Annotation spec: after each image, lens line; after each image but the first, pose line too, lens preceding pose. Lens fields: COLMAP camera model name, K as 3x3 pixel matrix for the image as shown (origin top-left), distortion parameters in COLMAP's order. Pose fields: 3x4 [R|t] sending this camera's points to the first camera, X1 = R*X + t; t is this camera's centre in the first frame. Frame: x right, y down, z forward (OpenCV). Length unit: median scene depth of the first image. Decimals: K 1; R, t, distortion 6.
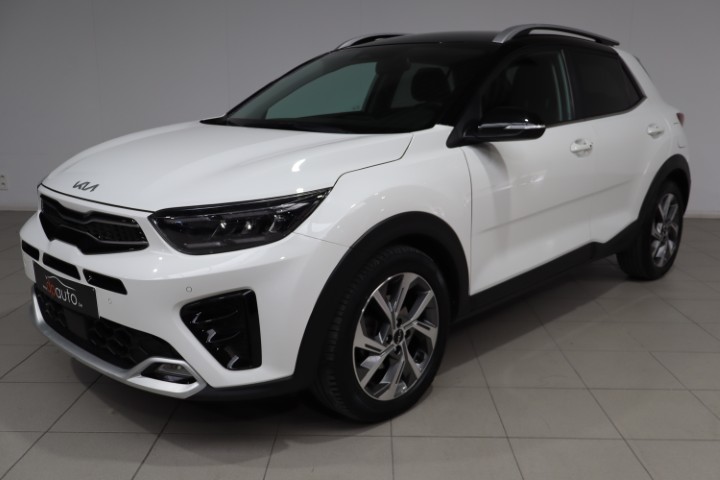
lens RADIAL K [[706.5, 0, 361.3], [0, 706.5, 257.1], [0, 0, 1]] dist [0.007160, 0.003780]
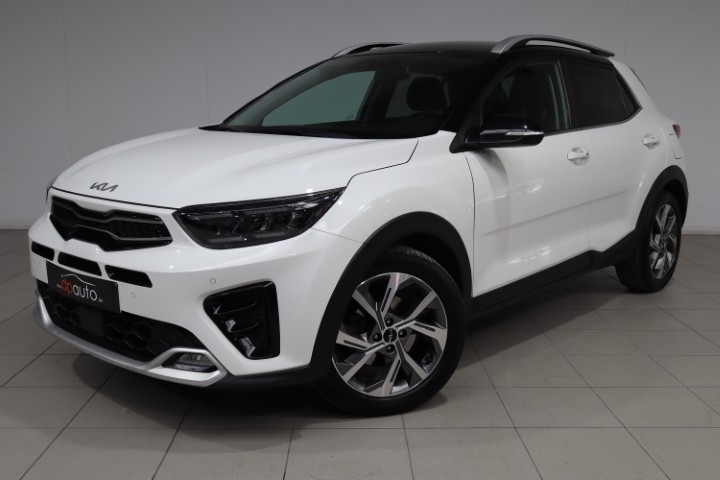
lens RADIAL K [[765.8, 0, 360.0], [0, 765.8, 240.0], [0, 0, 1]] dist [0.001160, -0.004429]
pose [[0.999689, 0.001457, 0.024894, -0.035377], [-0.000131, 0.998585, -0.053186, 0.030025], [-0.024936, 0.053166, 0.998274, -0.099389]]
